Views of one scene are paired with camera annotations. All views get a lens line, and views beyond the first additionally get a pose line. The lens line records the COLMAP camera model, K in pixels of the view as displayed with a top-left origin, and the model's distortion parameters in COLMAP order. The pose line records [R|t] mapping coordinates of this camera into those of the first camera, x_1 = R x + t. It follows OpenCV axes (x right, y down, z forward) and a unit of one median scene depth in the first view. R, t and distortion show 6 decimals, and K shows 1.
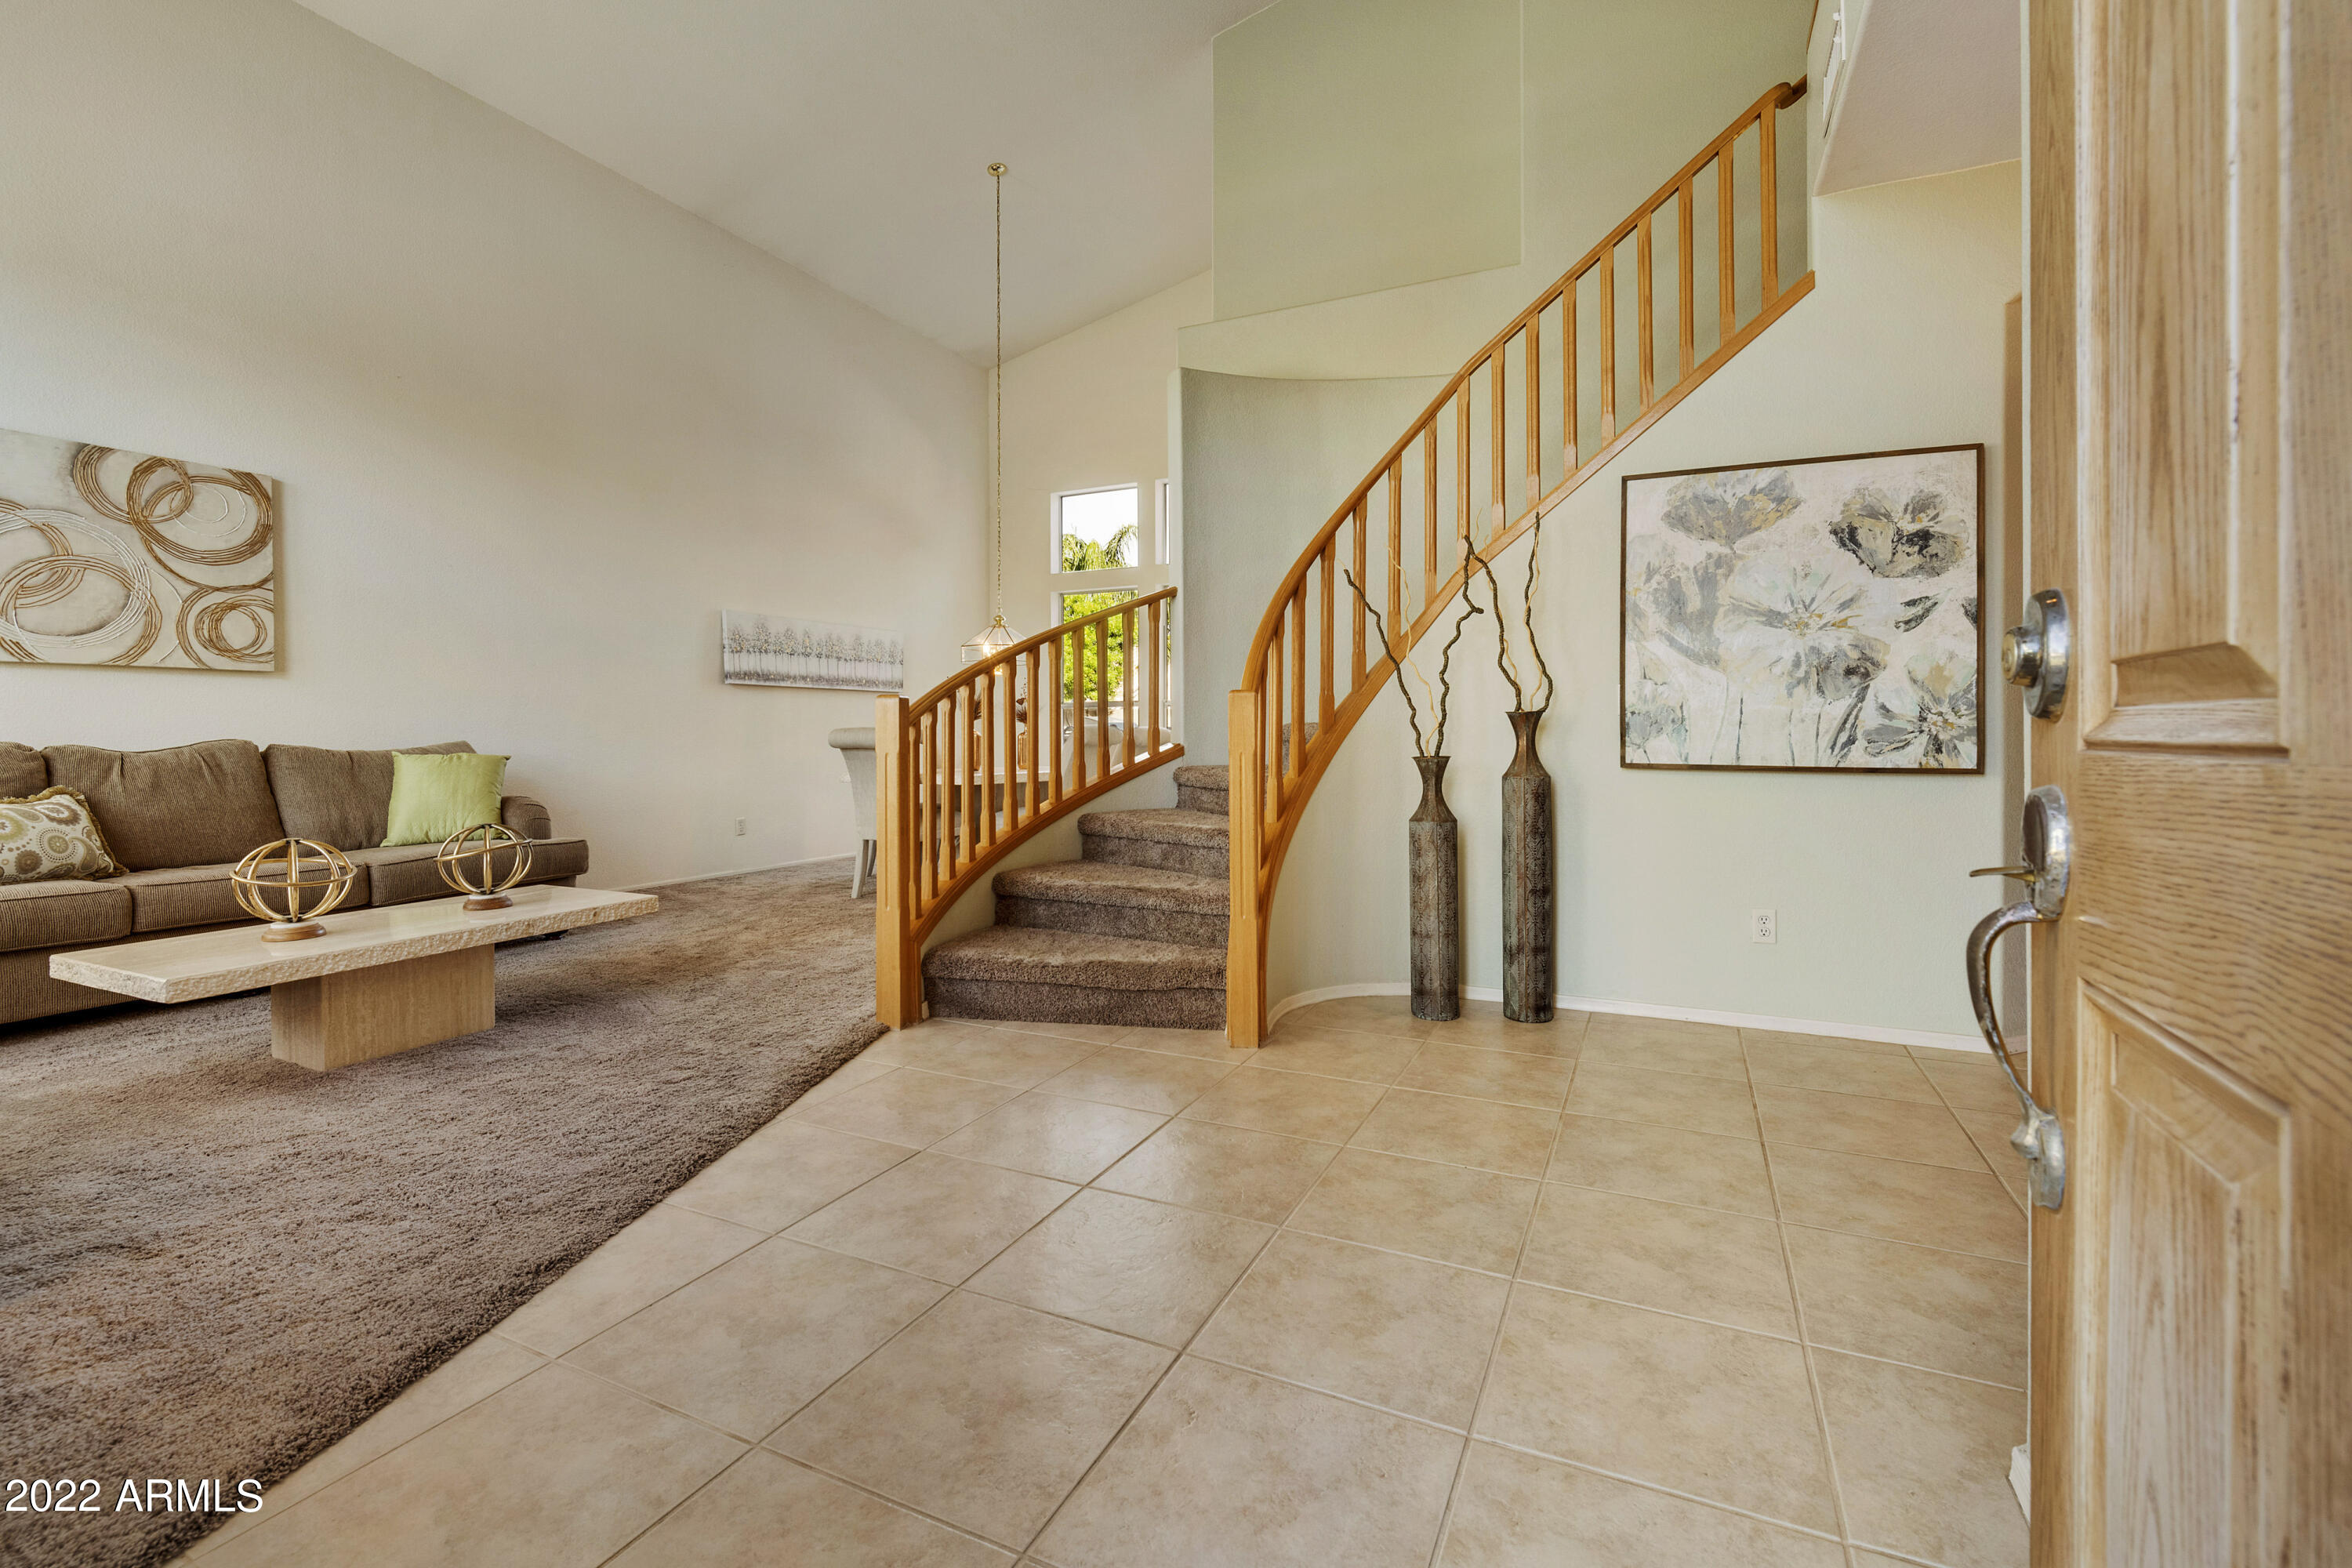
lens RADIAL K [[1036.1, 0, 1175.3], [0, 1036.1, 715.9], [0, 0, 1]] dist [-0.000205, 0.000177]
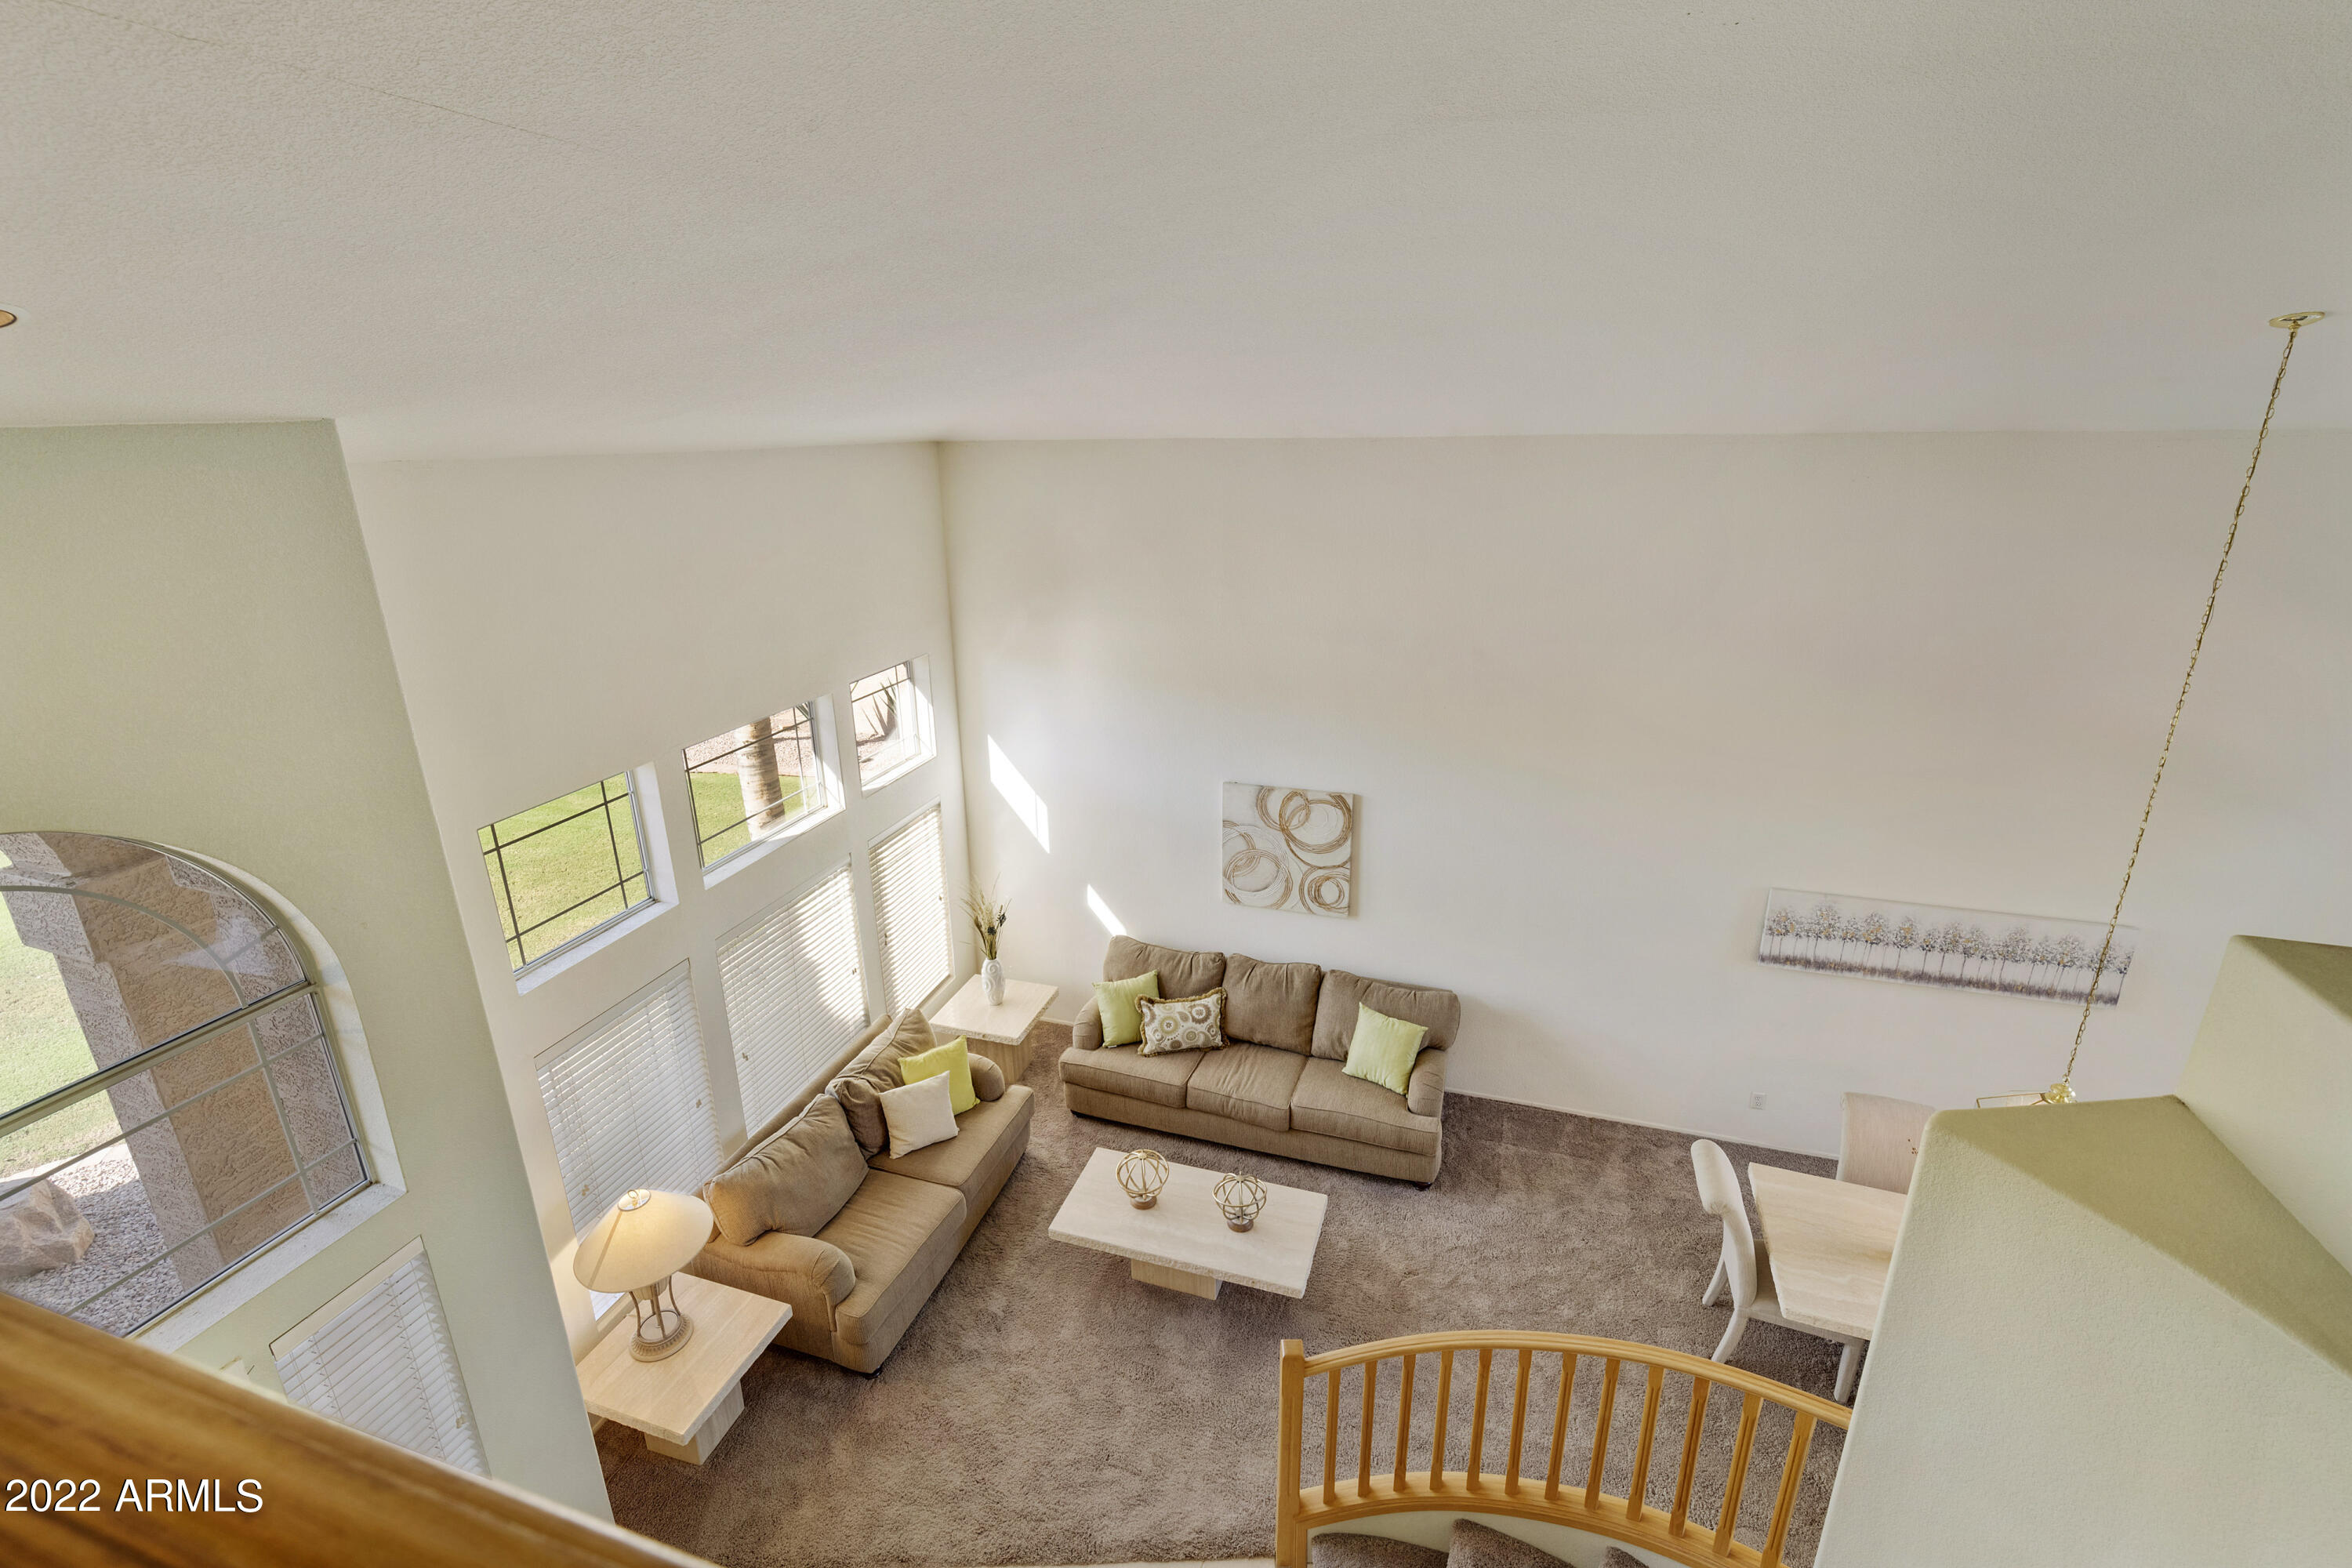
lens RADIAL K [[1020.8, 0, 1181.2], [0, 1020.8, 740.4], [0, 0, 1]] dist [0.000756, -0.000070]
pose [[0.134692, 0.299716, -0.944473, 0.458201], [0.023696, 0.951911, 0.305456, -0.802083], [0.990604, -0.063523, 0.121113, 0.633175]]
